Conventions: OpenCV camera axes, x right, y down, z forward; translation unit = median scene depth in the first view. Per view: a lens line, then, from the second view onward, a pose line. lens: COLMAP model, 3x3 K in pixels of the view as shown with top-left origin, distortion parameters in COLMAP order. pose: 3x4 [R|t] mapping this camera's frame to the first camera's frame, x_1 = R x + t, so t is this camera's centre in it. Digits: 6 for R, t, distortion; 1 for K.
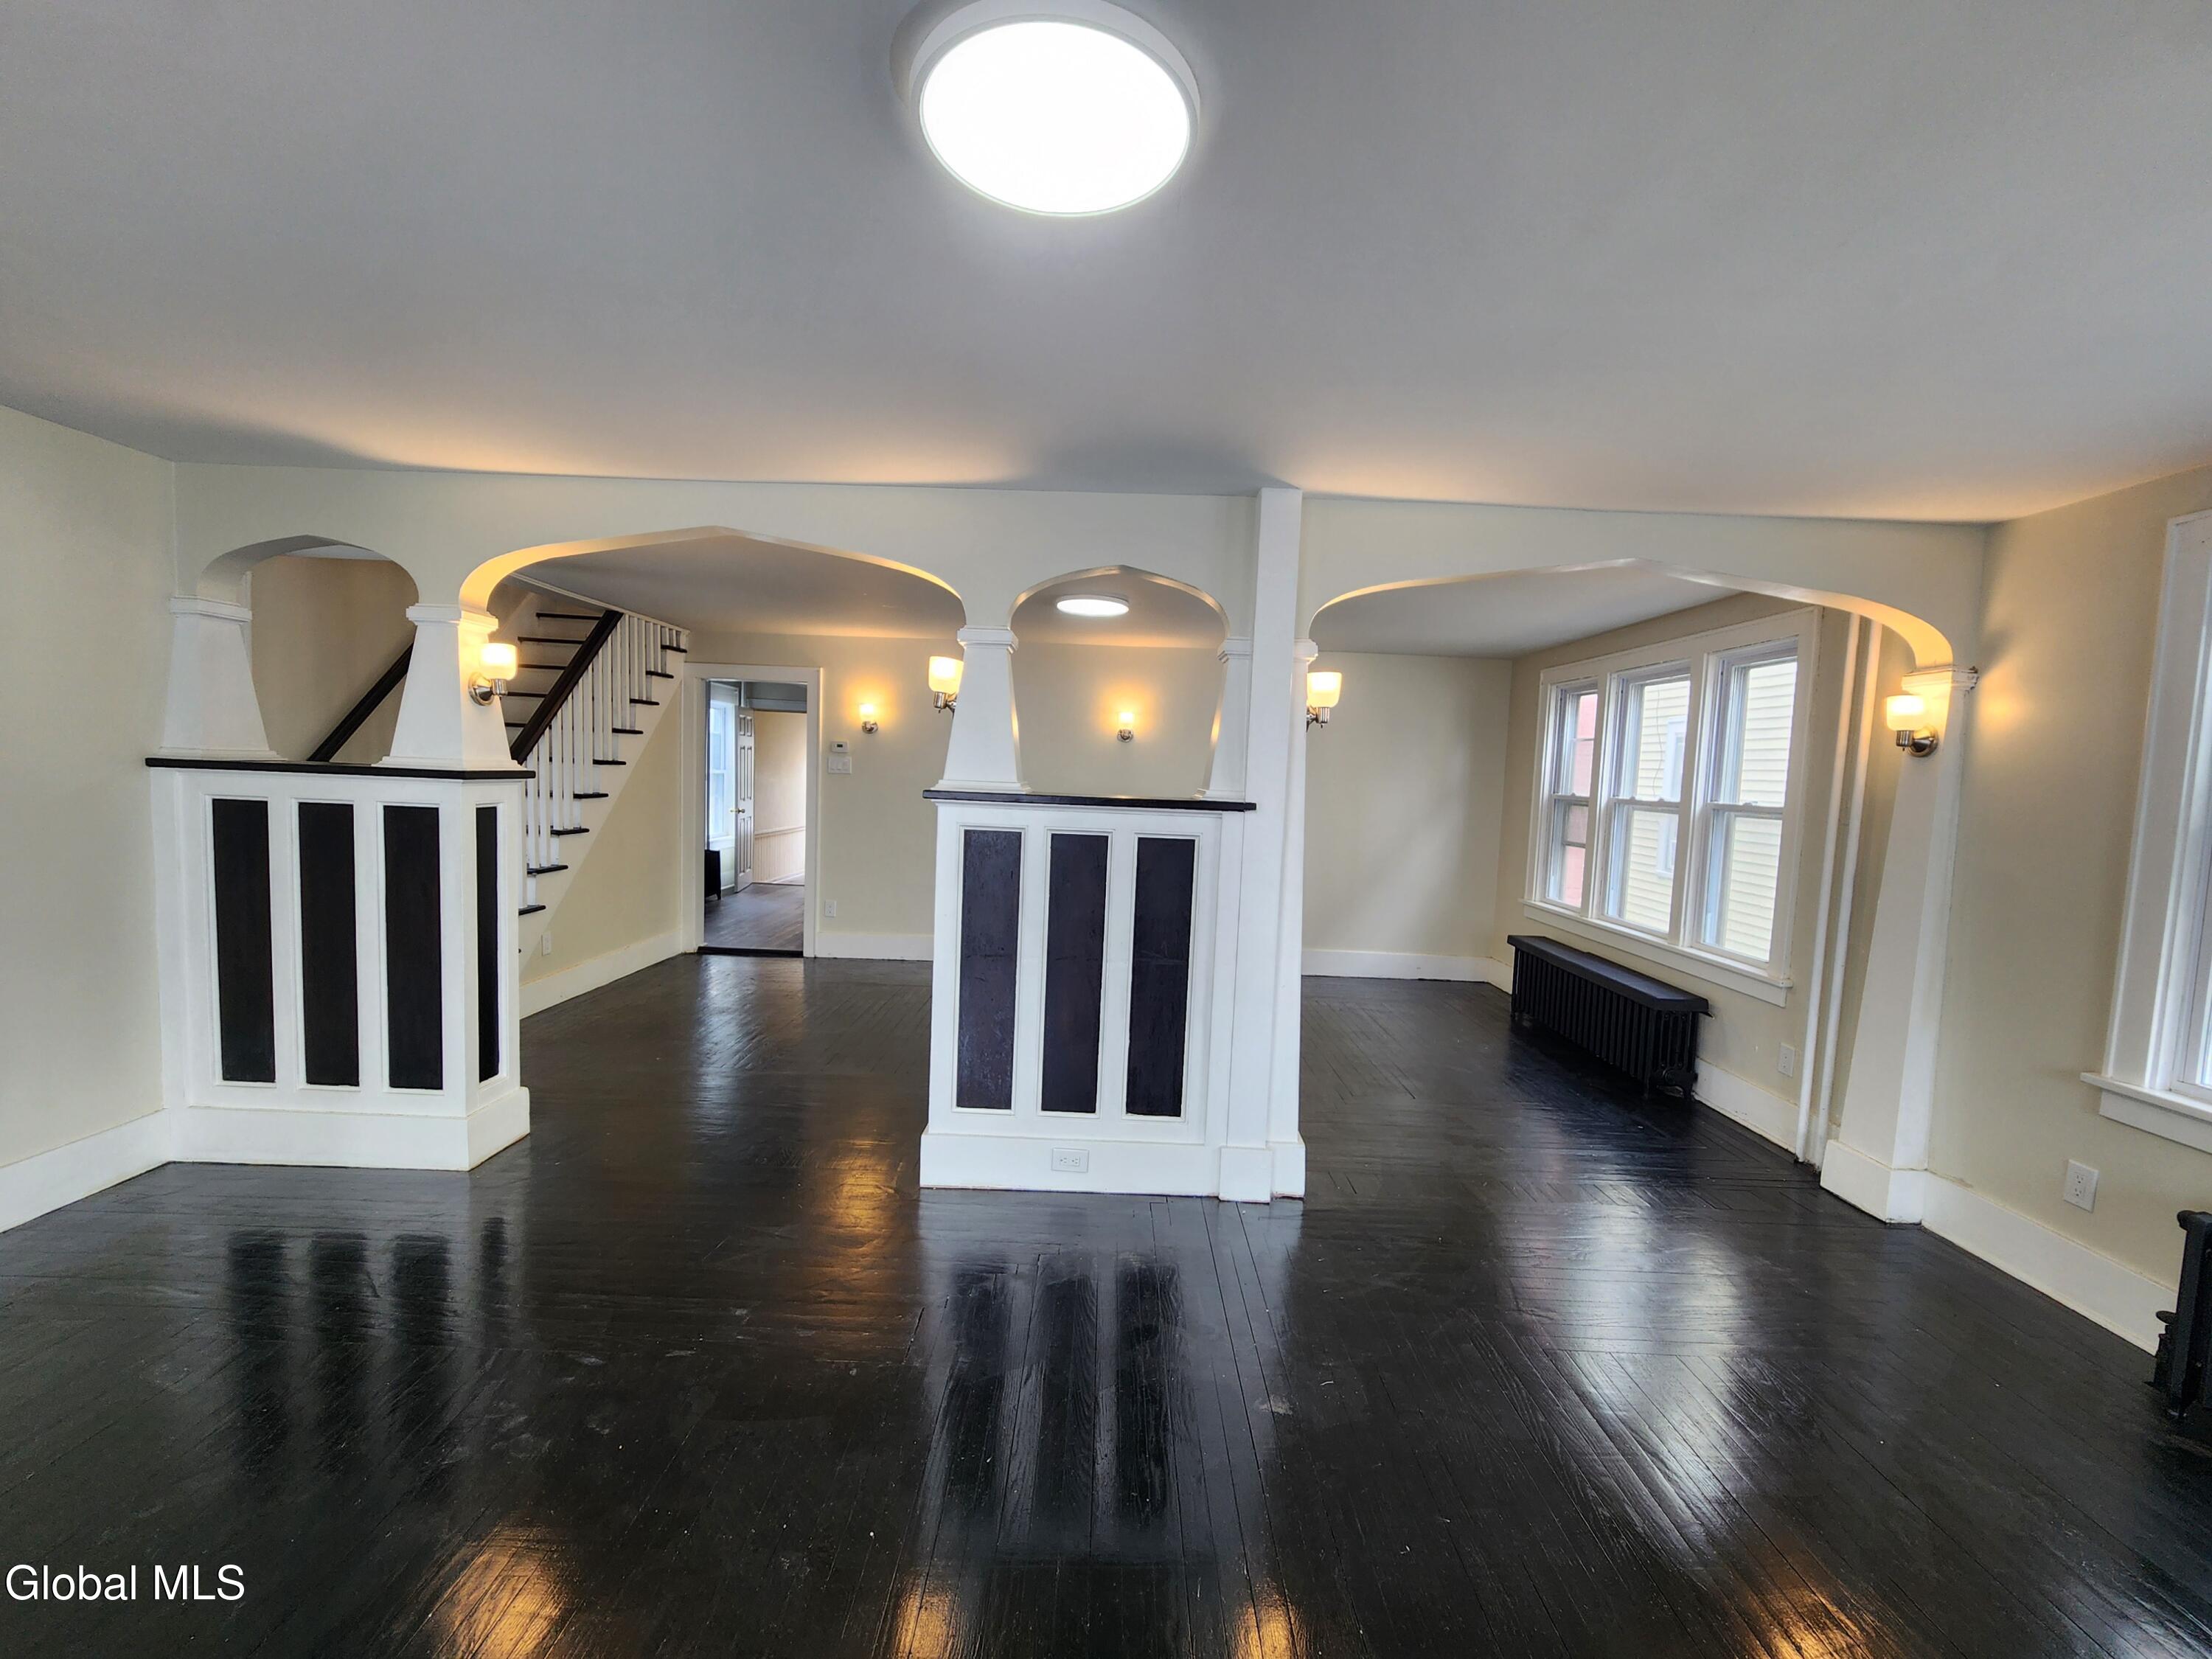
lens RADIAL K [[910.5, 0, 1103.5], [0, 910.5, 839.2], [0, 0, 1]] dist [-0.006720, 0.002433]
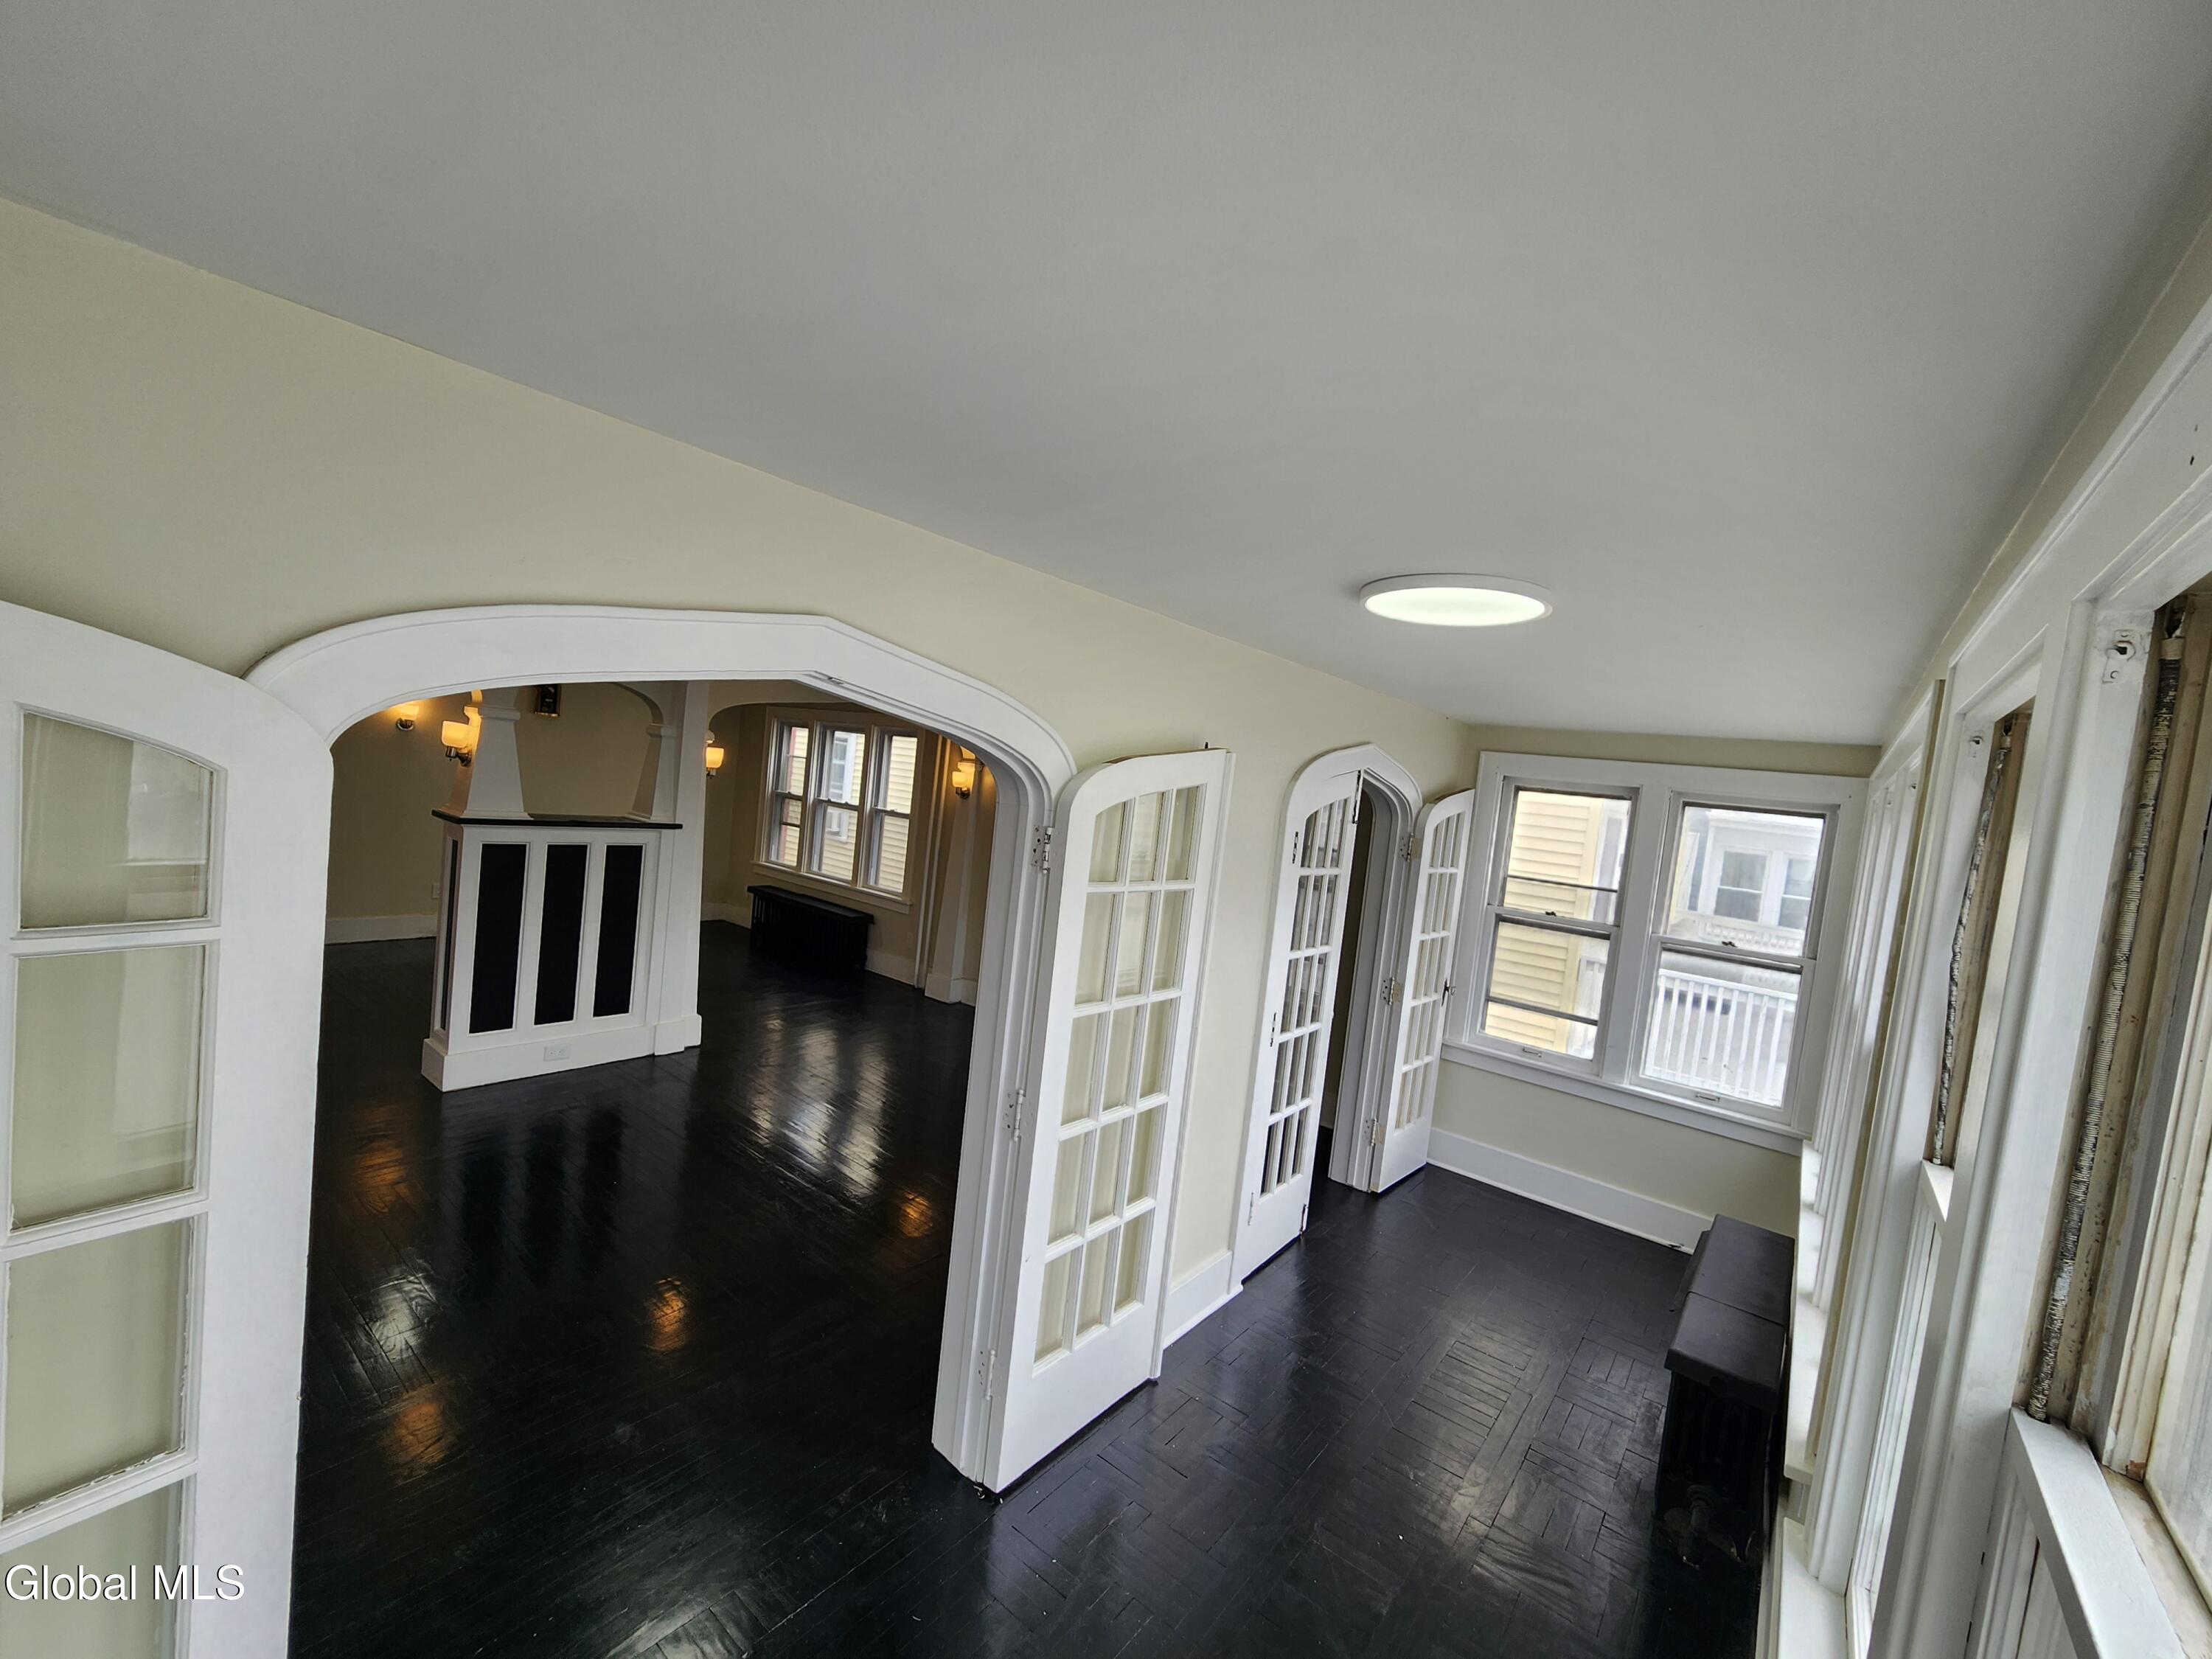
lens RADIAL K [[910.5, 0, 1113.7], [0, 910.5, 829.6], [0, 0, 1]] dist [-0.006720, 0.002433]
pose [[0.608468, -0.017894, 0.793377, -0.672285], [-0.024707, 0.998834, 0.041476, -0.115696], [-0.793194, -0.044839, 0.607316, -0.677114]]
